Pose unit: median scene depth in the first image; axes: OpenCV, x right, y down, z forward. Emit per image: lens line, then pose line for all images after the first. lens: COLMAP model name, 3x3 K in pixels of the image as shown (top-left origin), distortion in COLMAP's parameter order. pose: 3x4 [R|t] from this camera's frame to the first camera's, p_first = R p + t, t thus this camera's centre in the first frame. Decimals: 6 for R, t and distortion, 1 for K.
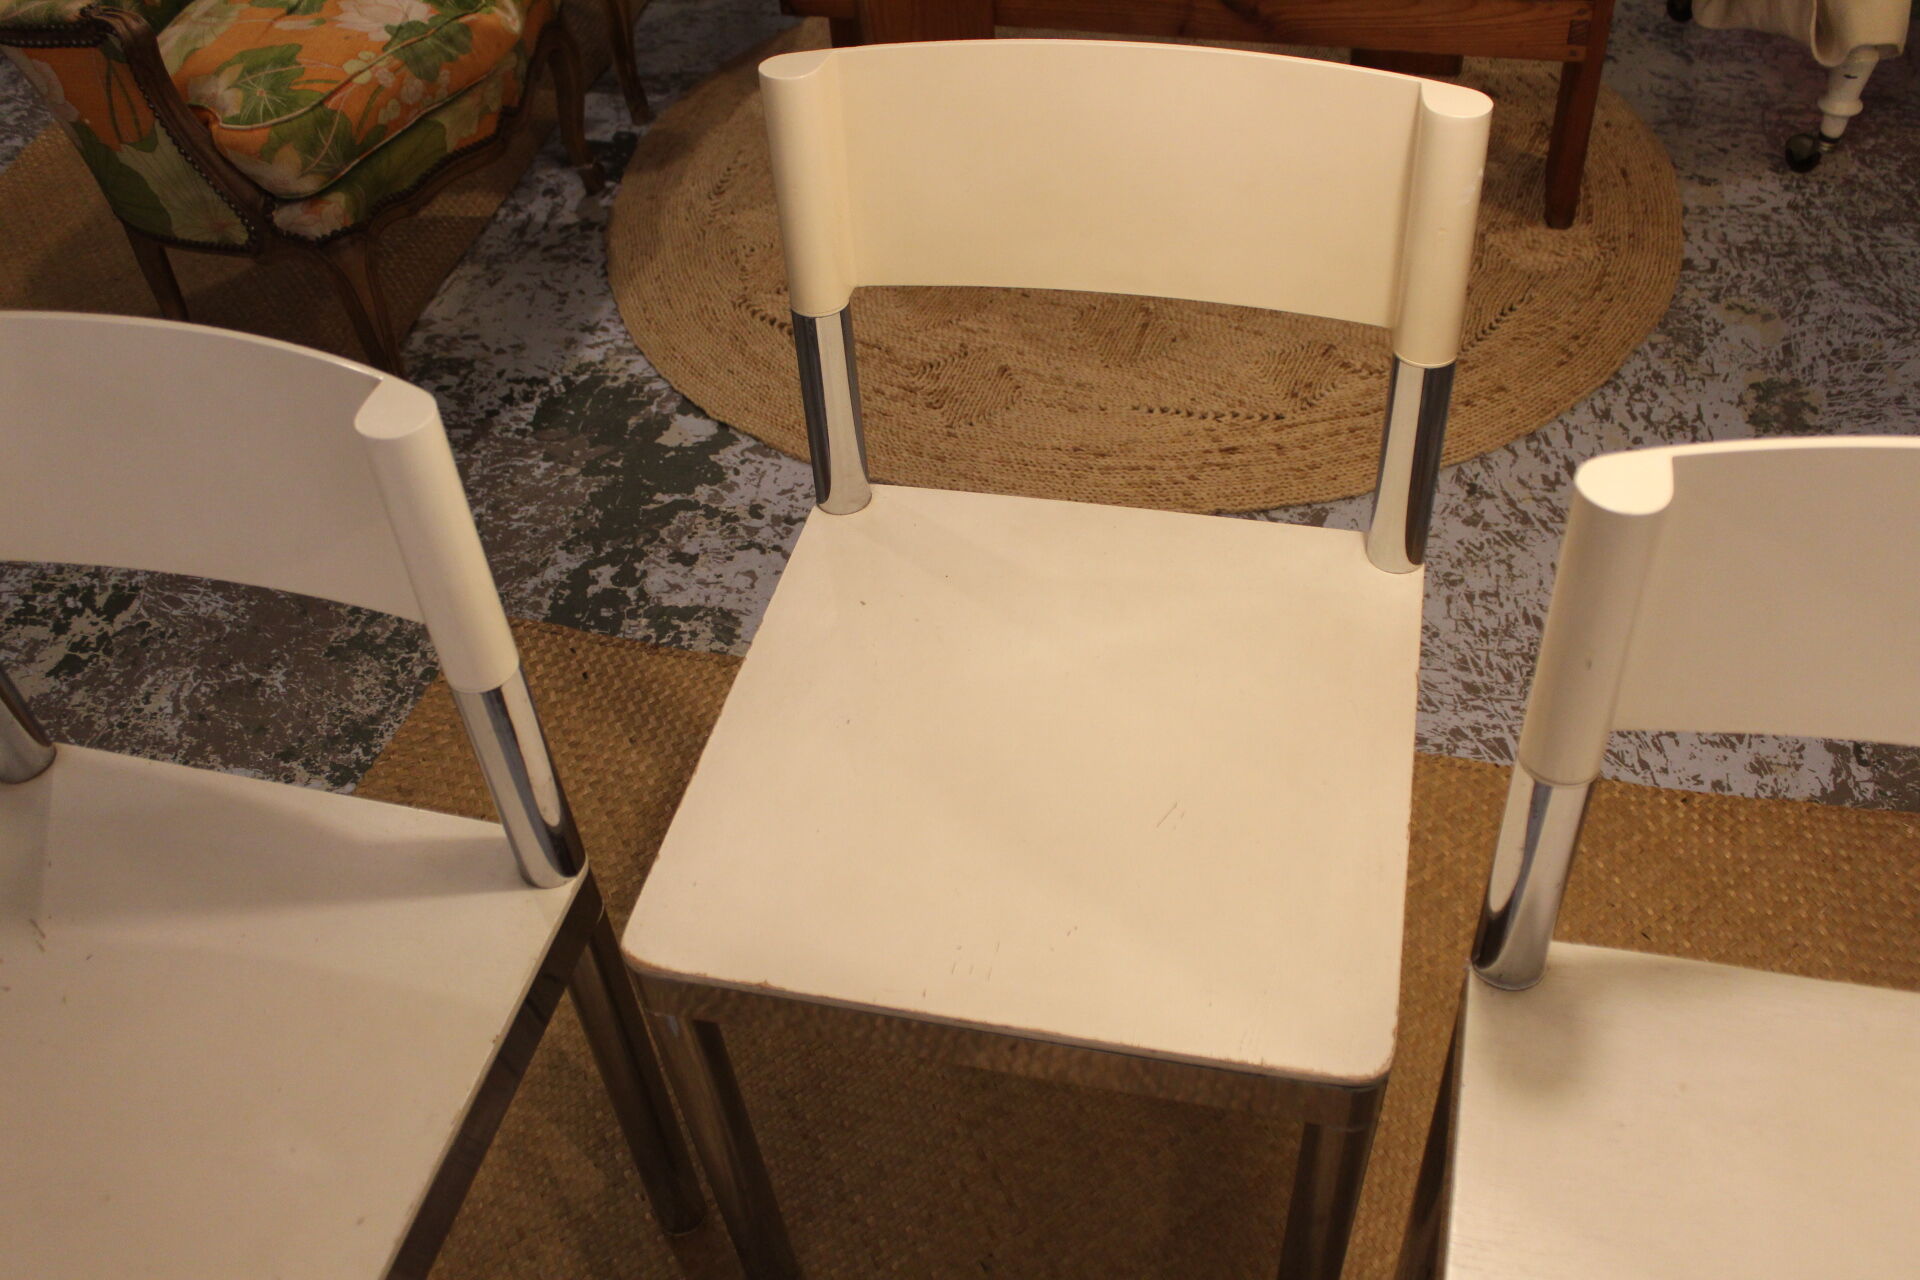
lens RADIAL K [[1708.5, 0, 965.8], [0, 1708.5, 647.0], [0, 0, 1]] dist [-0.103782, 0.065882]
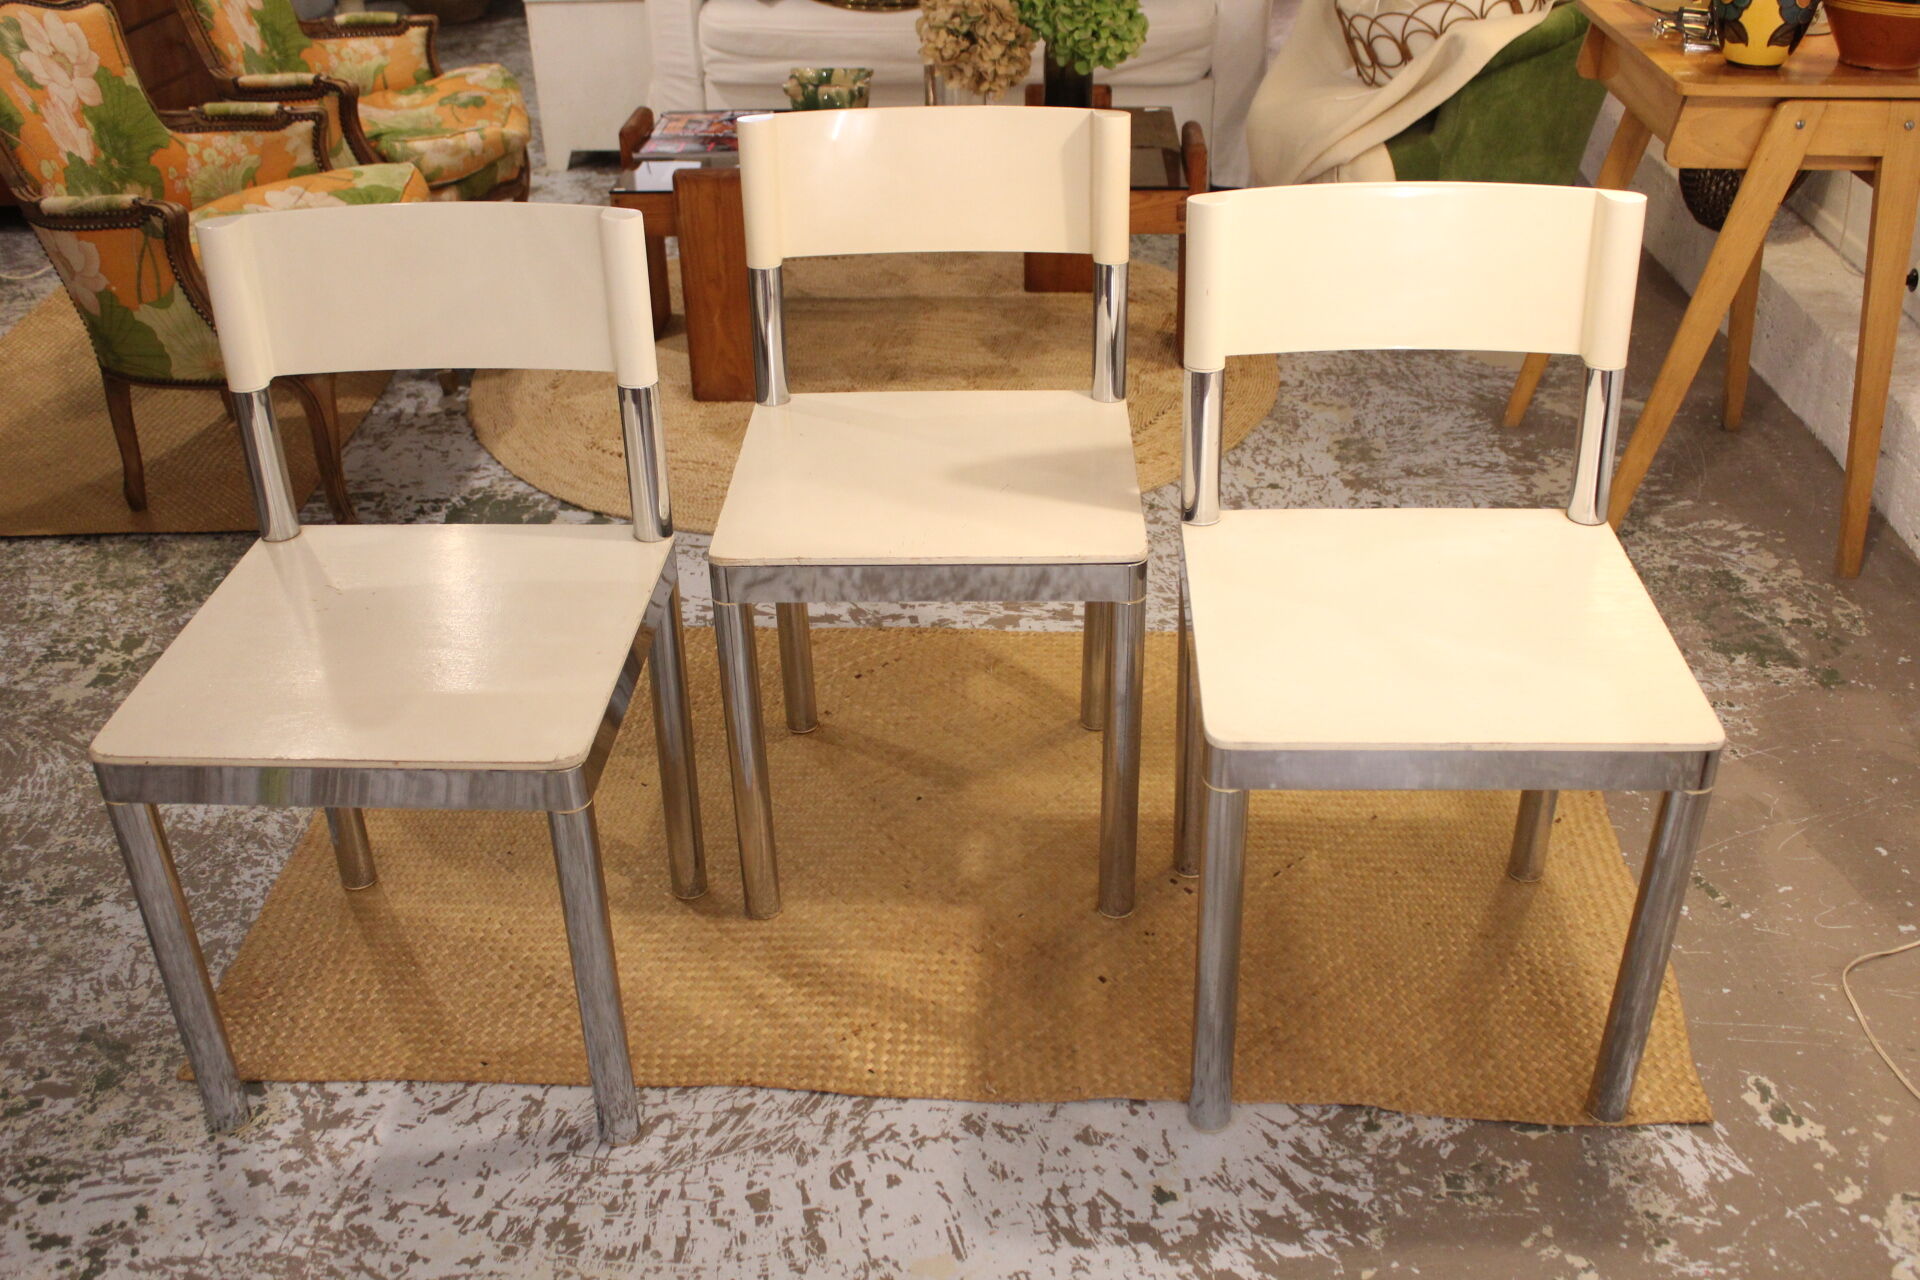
lens RADIAL K [[1874.1, 0, 955.8], [0, 1874.1, 637.9], [0, 0, 1]] dist [-0.069520, 0.000000]
pose [[0.979763, -0.057896, 0.191603, -0.154230], [0.107203, 0.960165, -0.258051, 0.364818], [-0.169031, 0.273369, 0.946941, -0.389803]]
